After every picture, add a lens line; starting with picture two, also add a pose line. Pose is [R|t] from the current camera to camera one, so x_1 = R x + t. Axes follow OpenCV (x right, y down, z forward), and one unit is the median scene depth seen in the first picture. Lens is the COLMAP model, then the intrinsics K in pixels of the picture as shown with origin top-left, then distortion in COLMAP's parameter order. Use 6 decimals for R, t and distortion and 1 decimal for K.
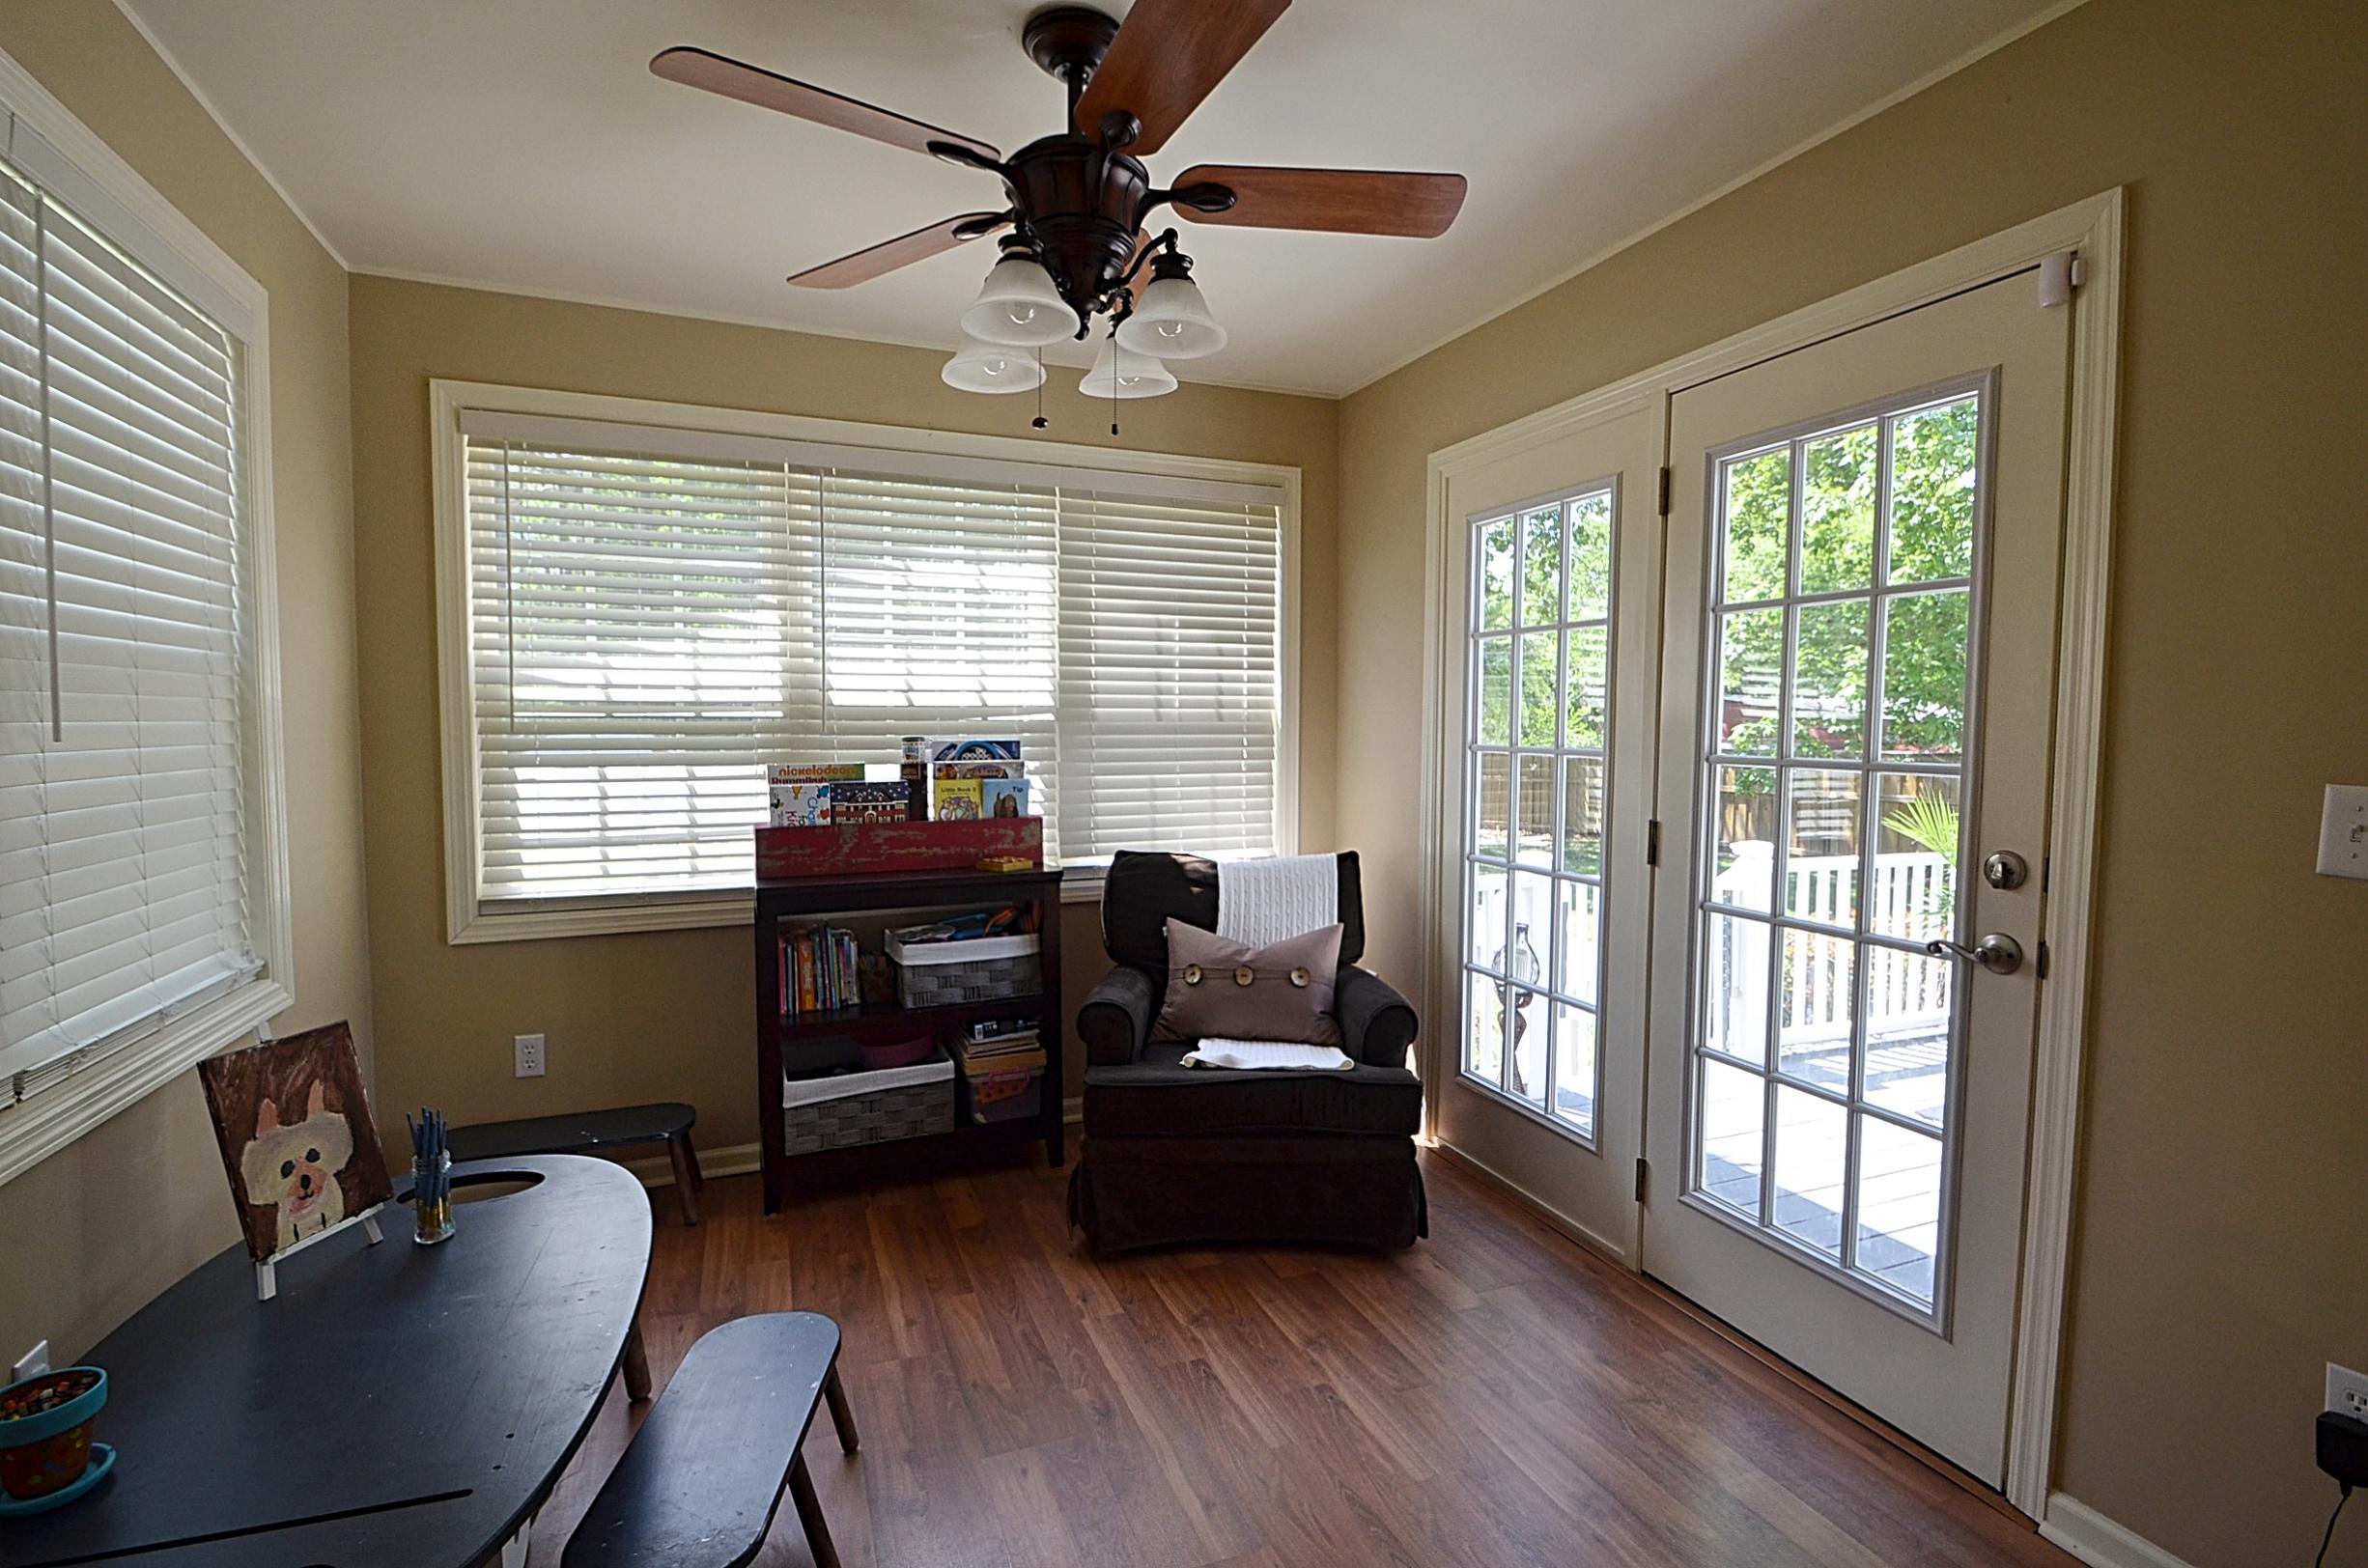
lens RADIAL K [[1135.6, 0, 1184.0], [0, 1135.6, 784.0], [0, 0, 1]] dist [0.002009, -0.014238]
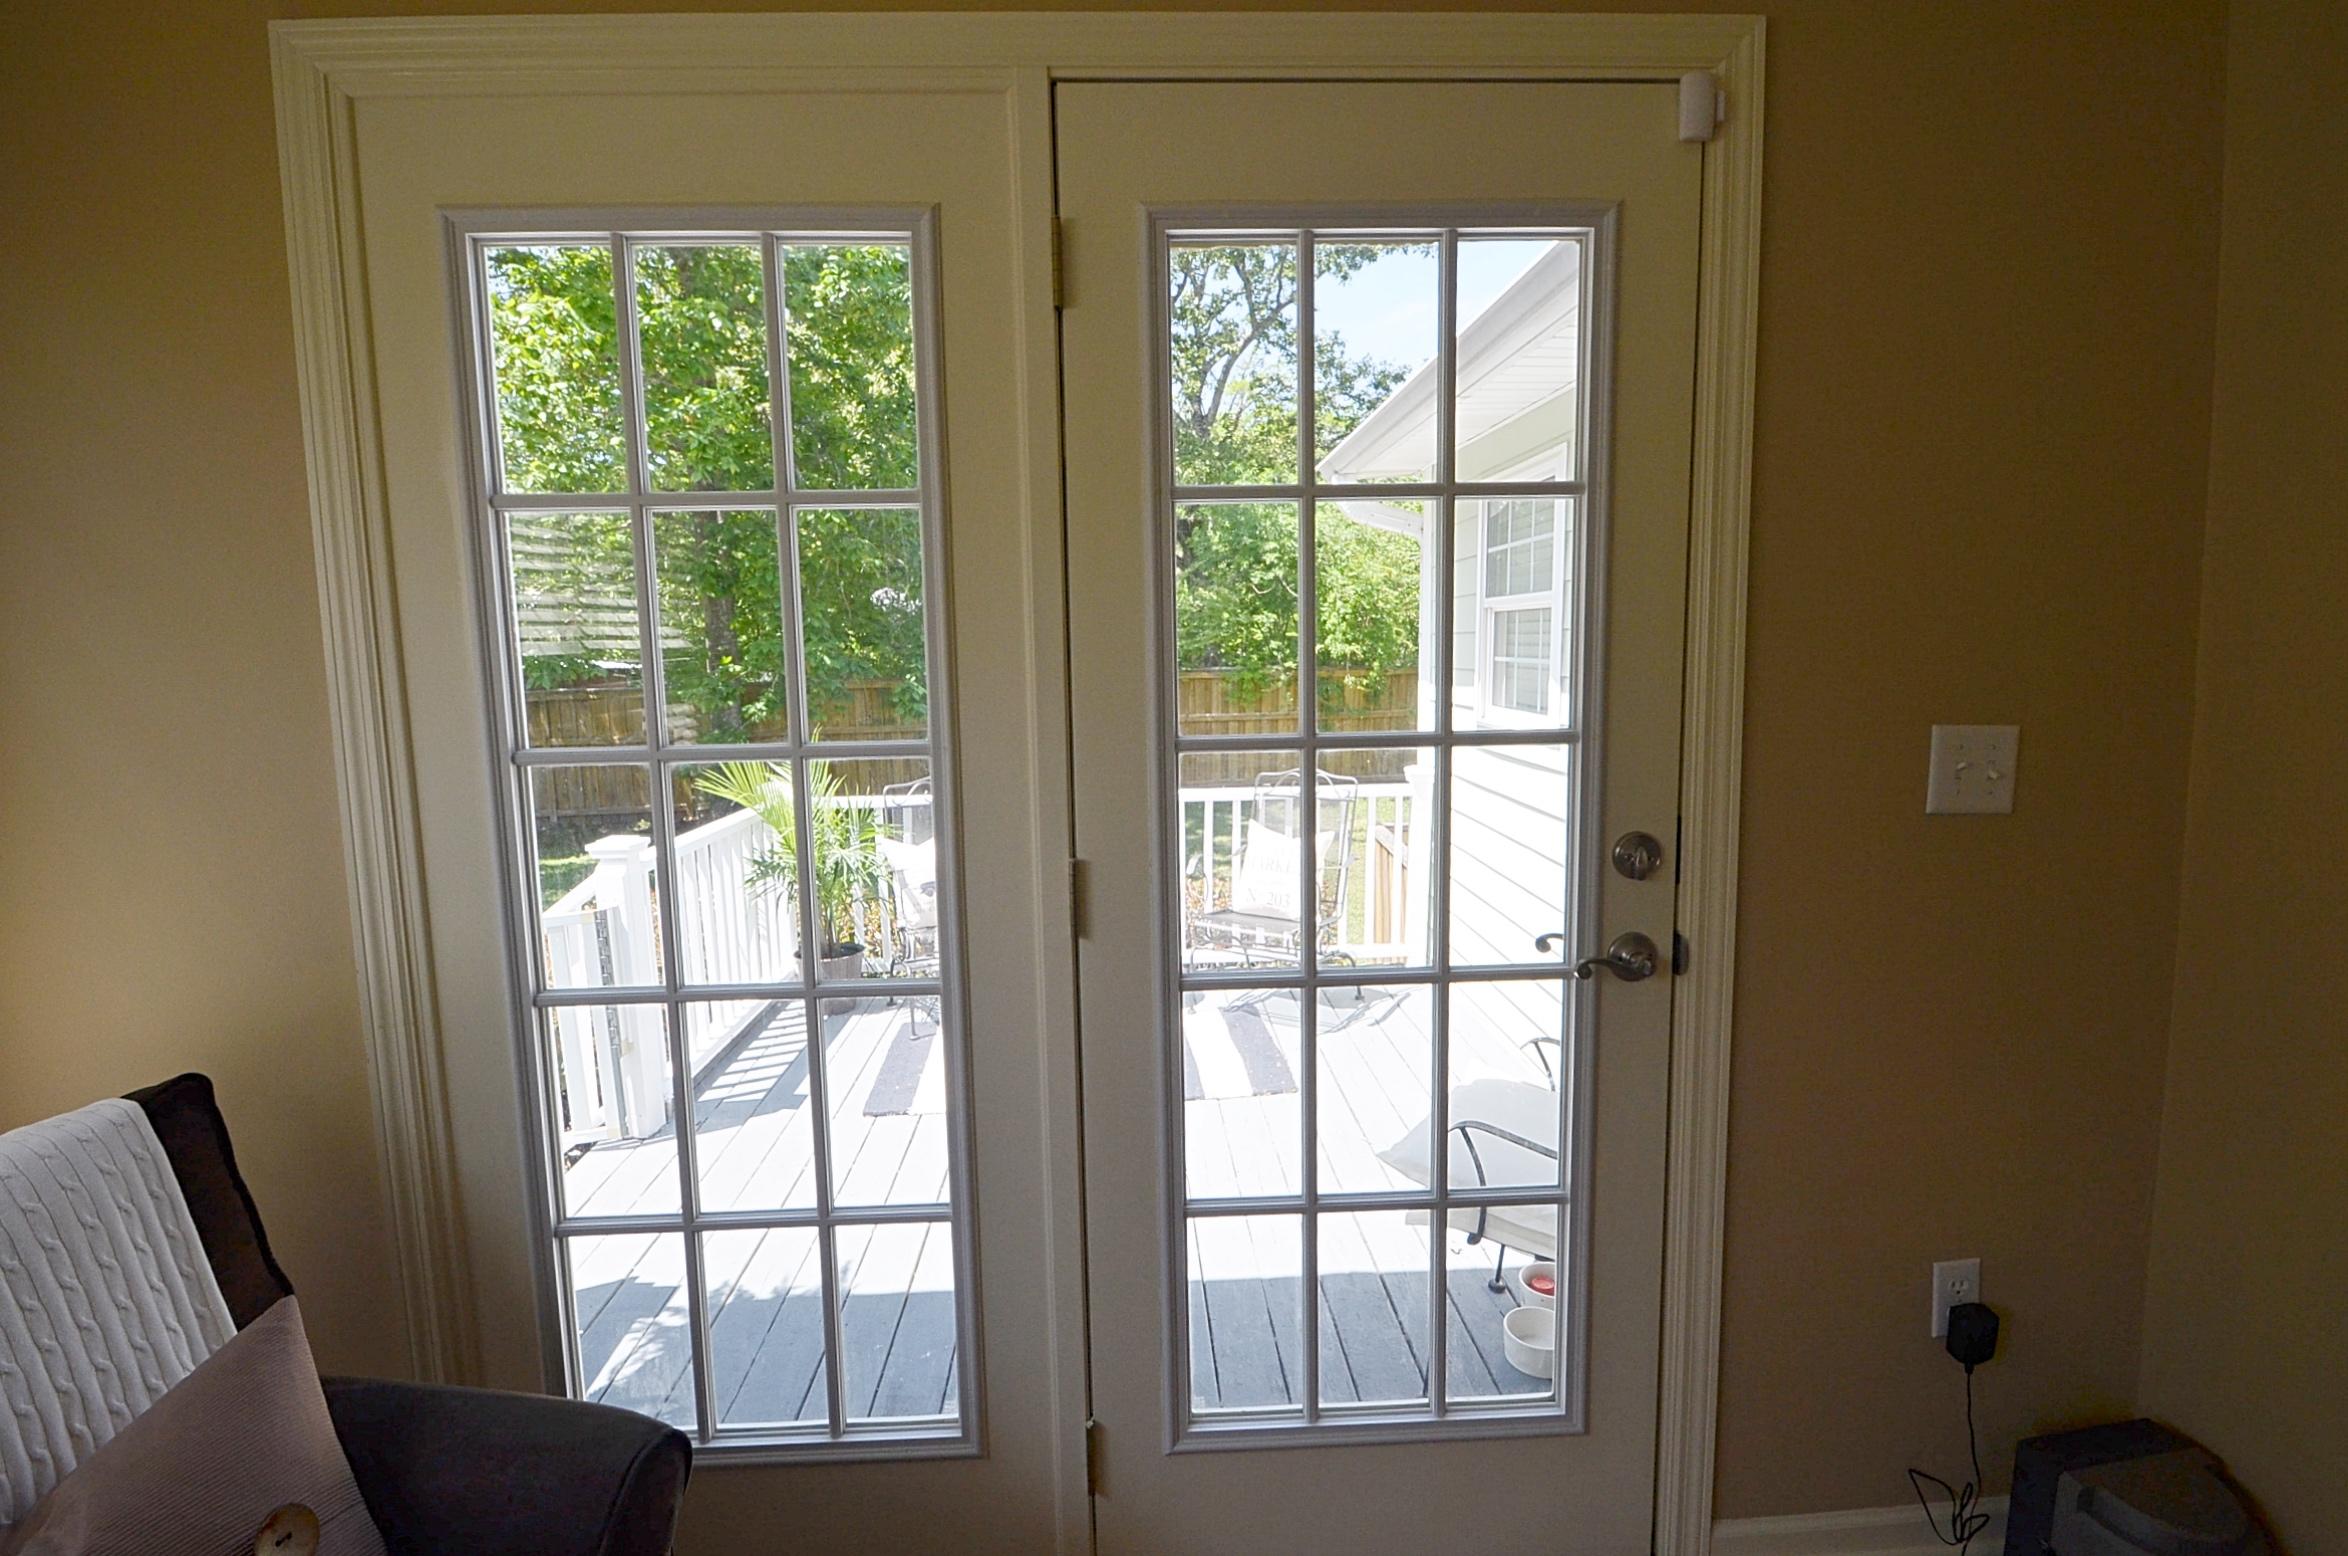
lens RADIAL K [[1126.1, 0, 1174.0], [0, 1126.1, 778.0], [0, 0, 1]] dist [0.002009, -0.014238]
pose [[0.324234, -0.122862, 0.937964, -0.117850], [0.072729, 0.991833, 0.104777, -0.079559], [-0.943177, 0.034245, 0.330522, 0.957754]]
